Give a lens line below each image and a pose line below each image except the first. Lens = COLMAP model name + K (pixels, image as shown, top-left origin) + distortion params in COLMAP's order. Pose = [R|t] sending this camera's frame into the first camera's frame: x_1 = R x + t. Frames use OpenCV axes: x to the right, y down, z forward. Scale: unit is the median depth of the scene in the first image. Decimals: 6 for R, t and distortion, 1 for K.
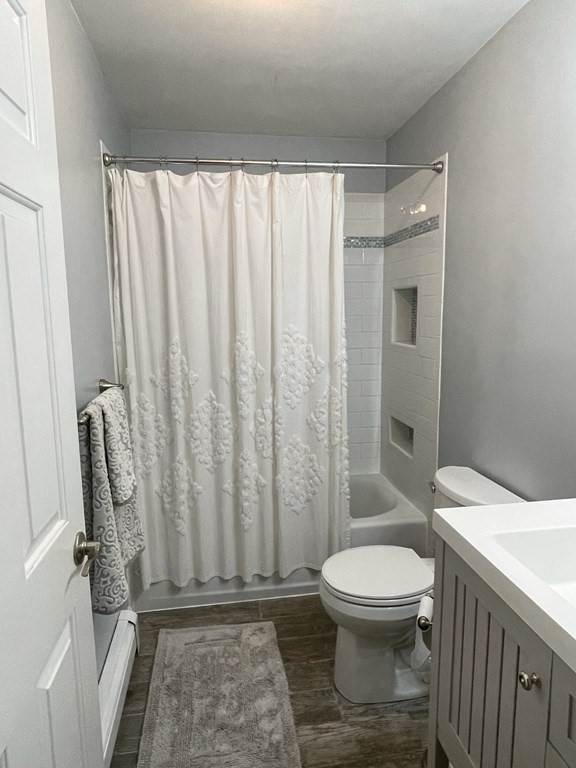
lens RADIAL K [[496.6, 0, 291.9], [0, 496.6, 379.3], [0, 0, 1]] dist [-0.000426, -0.014041]
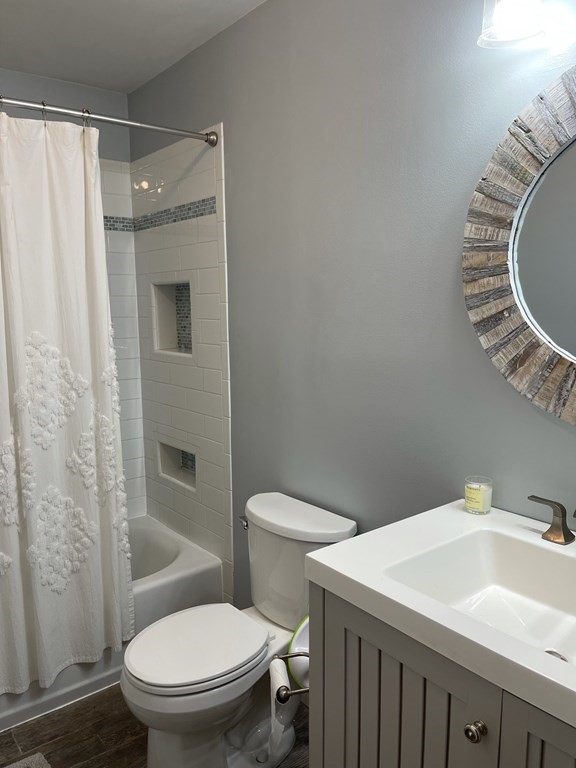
lens RADIAL K [[584.3, 0, 288.0], [0, 584.3, 390.0], [0, 0, 1]] dist [0.048315, -0.069487]
pose [[0.866266, -0.070551, 0.494576, -0.110881], [0.071470, 0.997296, 0.017080, -0.015774], [-0.494444, 0.020552, 0.868966, 0.091198]]
